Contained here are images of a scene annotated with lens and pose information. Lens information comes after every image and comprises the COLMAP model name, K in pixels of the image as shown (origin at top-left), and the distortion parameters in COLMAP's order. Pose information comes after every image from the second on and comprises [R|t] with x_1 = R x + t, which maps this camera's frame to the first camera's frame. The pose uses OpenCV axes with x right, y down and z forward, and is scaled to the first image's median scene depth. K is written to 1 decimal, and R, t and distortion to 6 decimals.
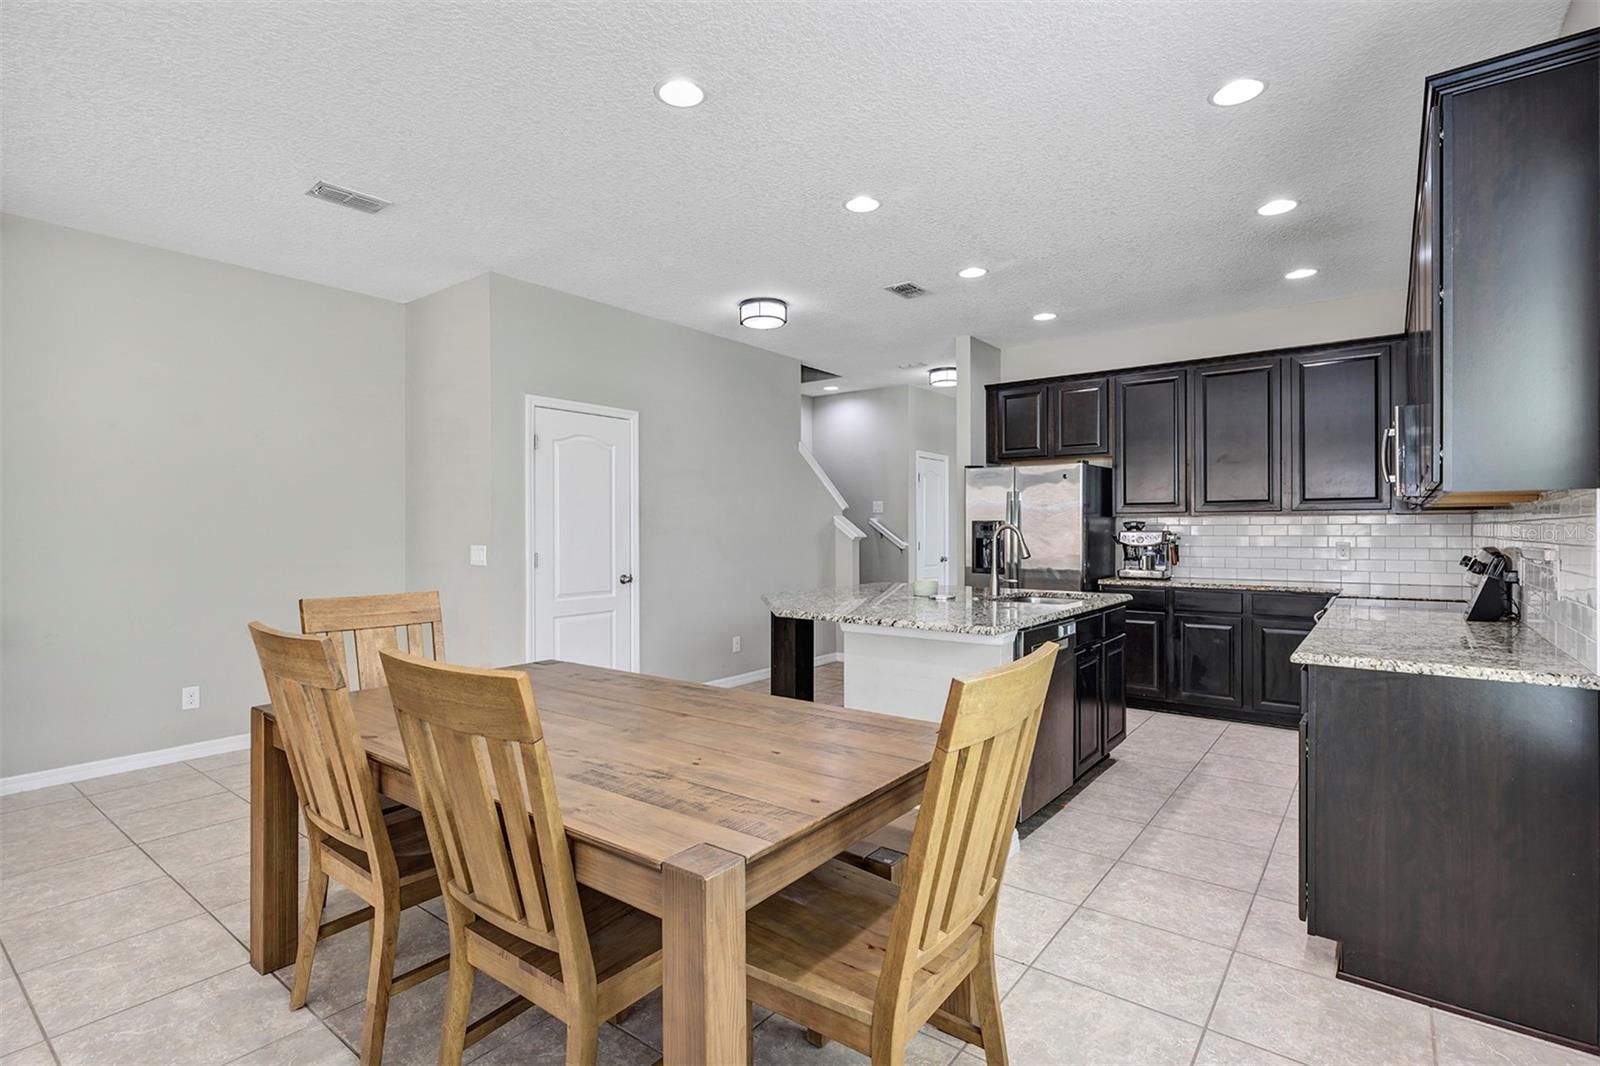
lens RADIAL K [[772.0, 0, 790.9], [0, 772.0, 532.9], [0, 0, 1]] dist [-0.001188, 0.000232]
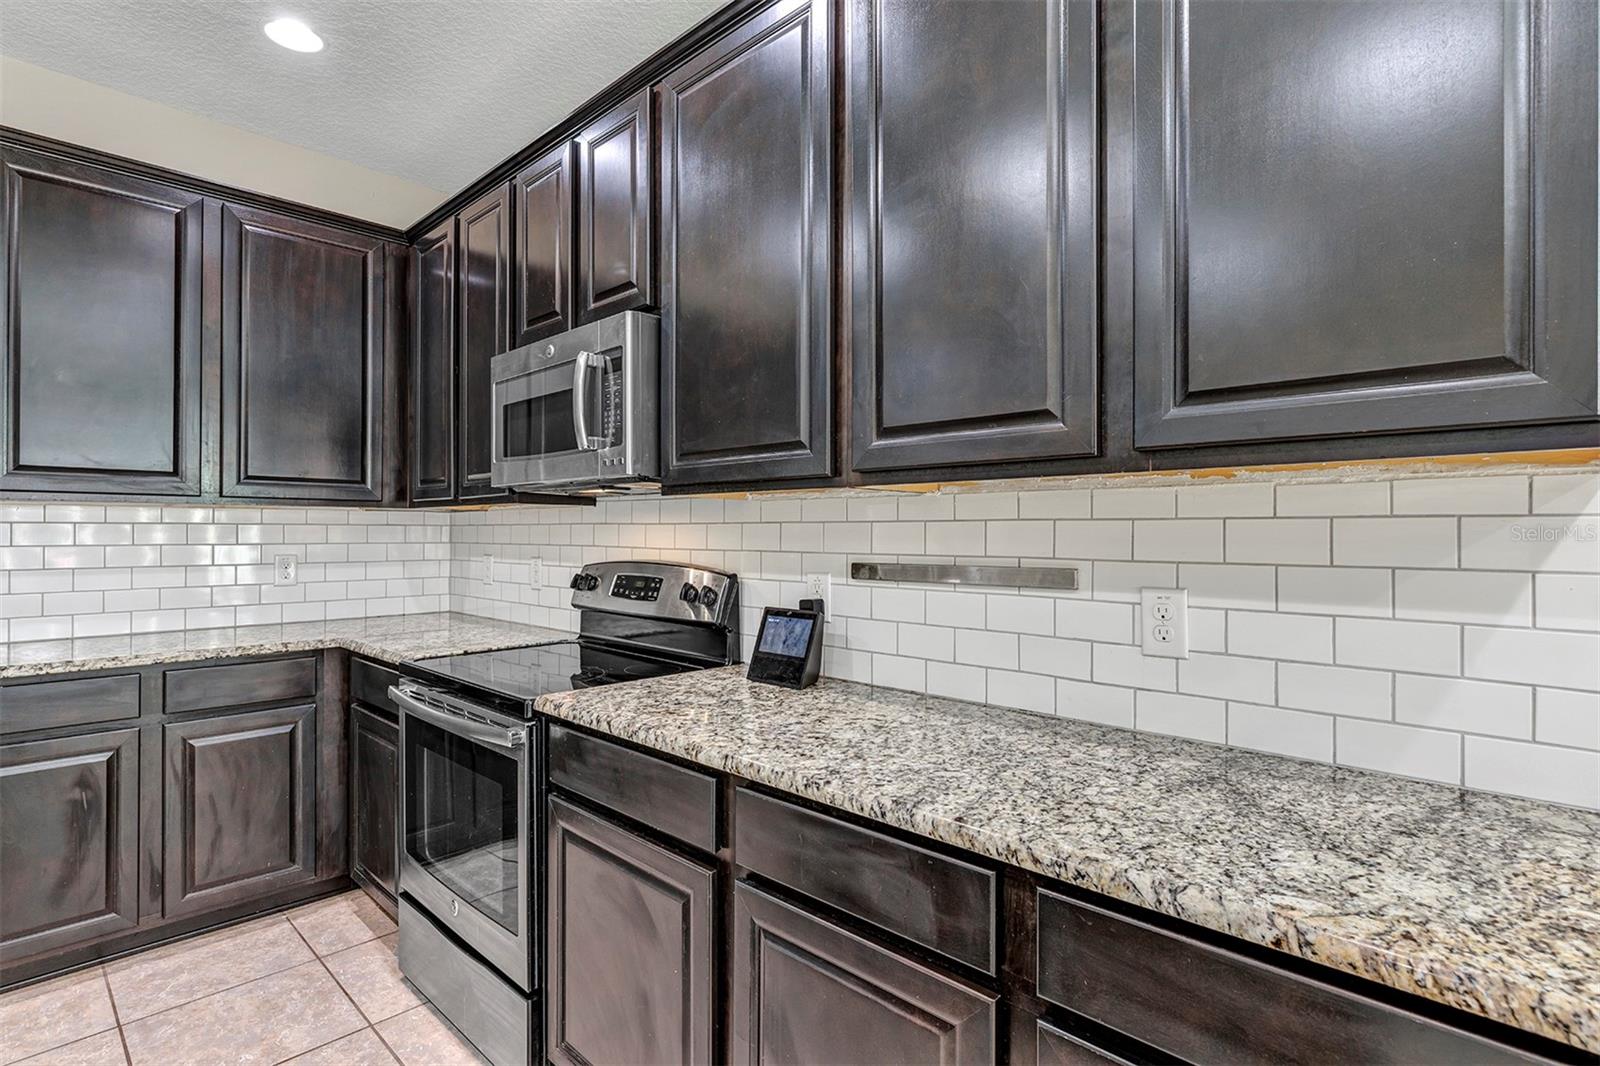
lens RADIAL K [[772.0, 0, 795.0], [0, 772.0, 534.4], [0, 0, 1]] dist [-0.001188, 0.000232]
pose [[0.102527, 0.005514, 0.994715, 0.166958], [-0.002308, 0.999983, -0.005306, -0.001563], [-0.994728, -0.001752, 0.102538, 0.556246]]
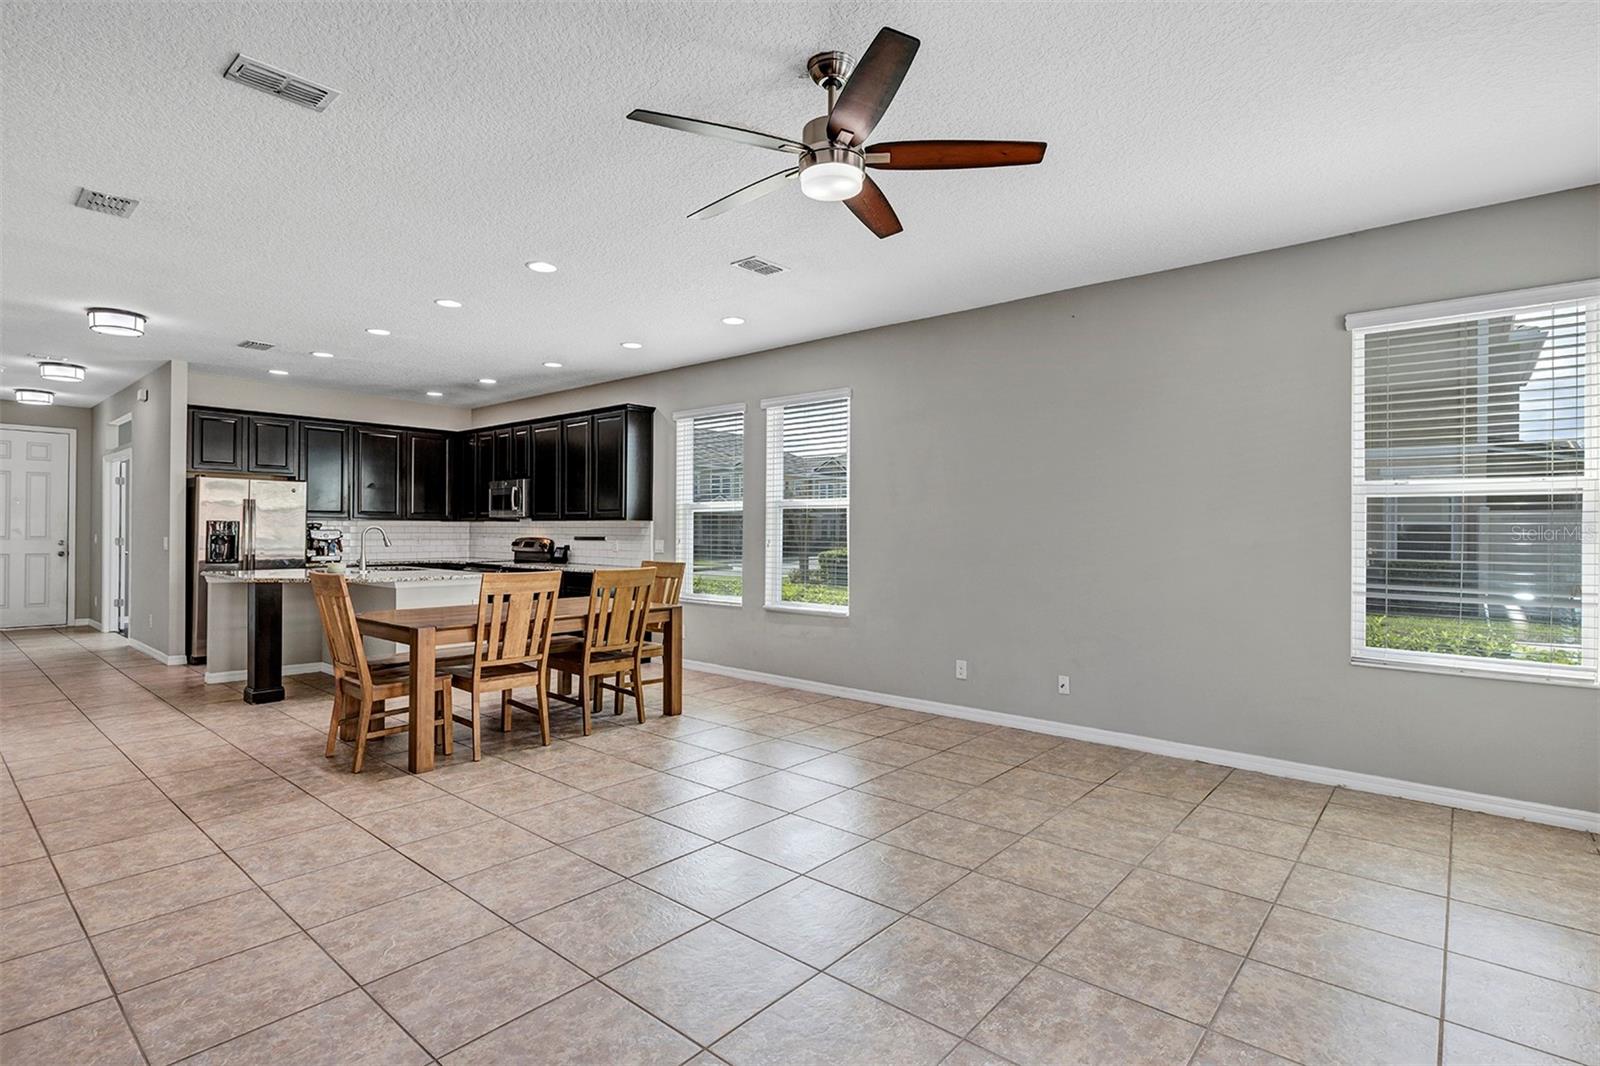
lens RADIAL K [[772.0, 0, 791.2], [0, 772.0, 534.8], [0, 0, 1]] dist [-0.001188, 0.000232]
pose [[0.060110, -0.001262, 0.998191, -1.057057], [-0.003946, 0.999991, 0.001502, 0.001461], [-0.998184, -0.004029, 0.060104, 0.015130]]
